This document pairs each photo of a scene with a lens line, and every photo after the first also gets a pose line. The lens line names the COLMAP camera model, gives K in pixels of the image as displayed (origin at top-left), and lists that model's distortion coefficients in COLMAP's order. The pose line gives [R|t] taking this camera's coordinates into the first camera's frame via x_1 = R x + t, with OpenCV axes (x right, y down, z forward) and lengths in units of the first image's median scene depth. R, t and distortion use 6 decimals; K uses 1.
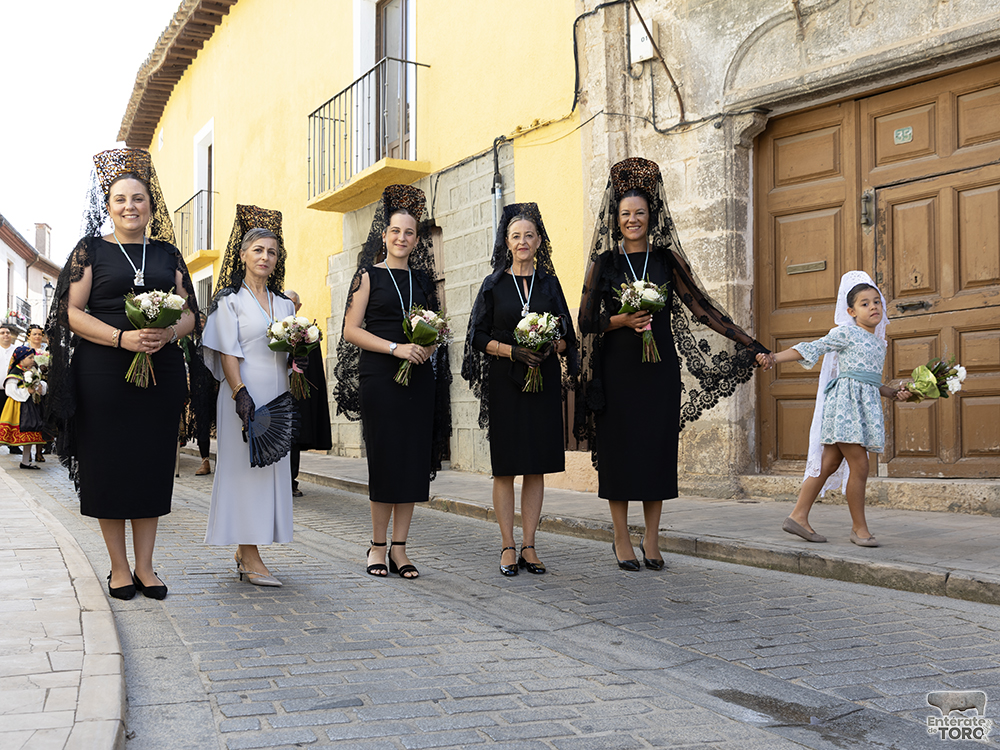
lens RADIAL K [[1010.2, 0, 478.0], [0, 1010.2, 400.3], [0, 0, 1]] dist [-0.006790, 0.018120]
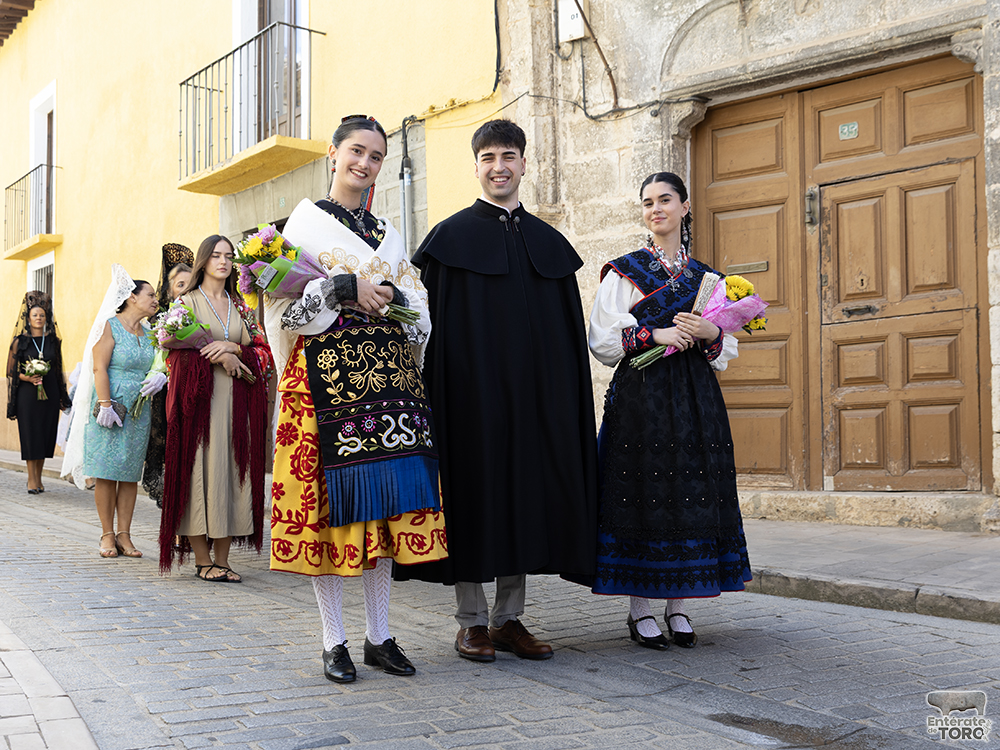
lens RADIAL K [[1141.8, 0, 492.5], [0, 1141.8, 396.4], [0, 0, 1]] dist [0.005390, 0.017591]
pose [[0.991290, 0.001504, 0.131685, -0.047662], [0.000082, 0.999928, -0.012038, 0.000408], [-0.131694, 0.011944, 0.991218, -0.017756]]
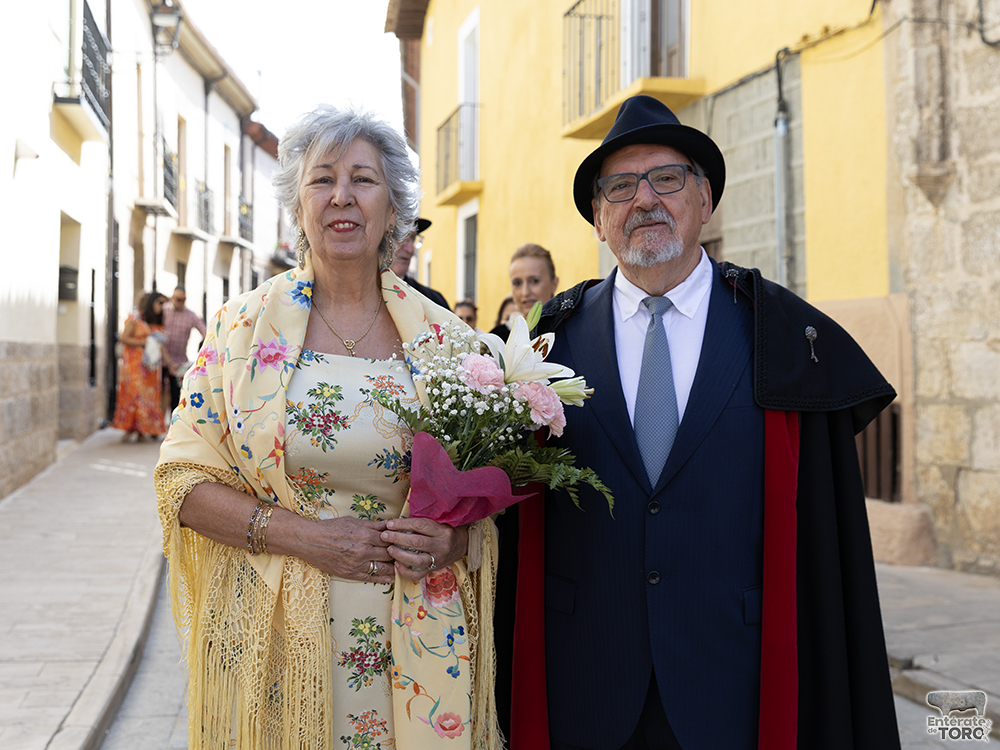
lens RADIAL K [[1346.2, 0, 524.2], [0, 1346.2, 348.2], [0, 0, 1]] dist [0.020280, -0.011453]
pose [[0.958256, 0.004581, -0.285874, 0.147497], [0.000307, 0.999855, 0.017051, -0.080972], [0.285910, -0.016427, 0.958116, 0.040737]]
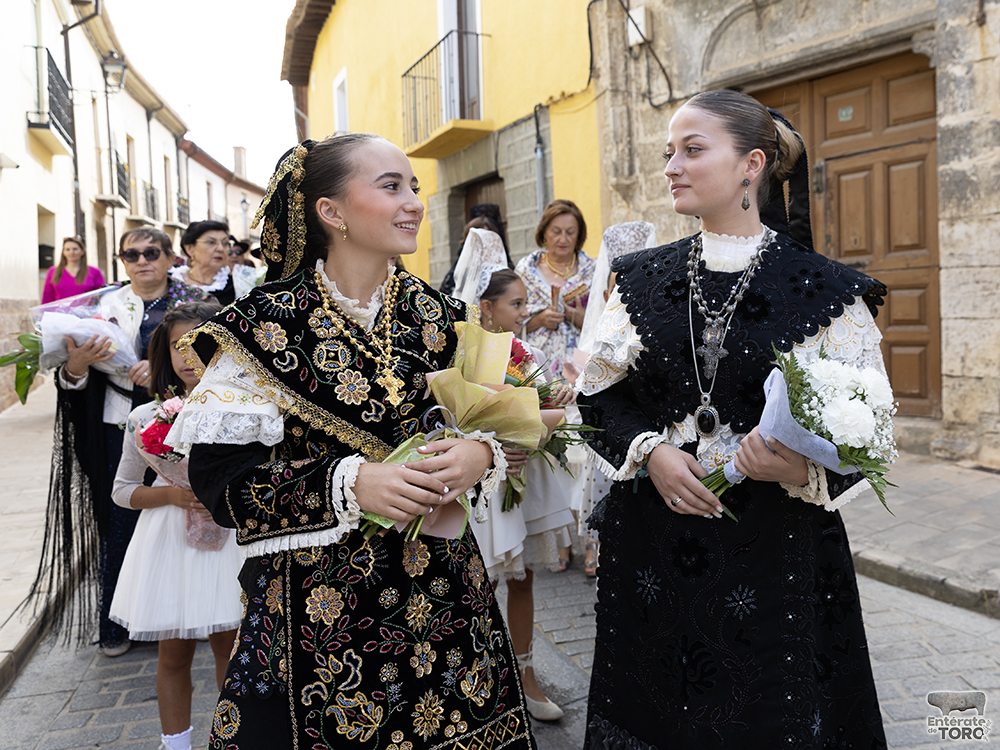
lens RADIAL K [[879.4, 0, 611.3], [0, 879.4, 327.9], [0, 0, 1]] dist [0.010119, 0.004513]
pose [[0.998660, -0.019753, -0.047825, 0.182026], [0.022643, 0.997902, 0.060662, -0.080179], [0.046527, -0.061663, 0.997012, -0.015880]]
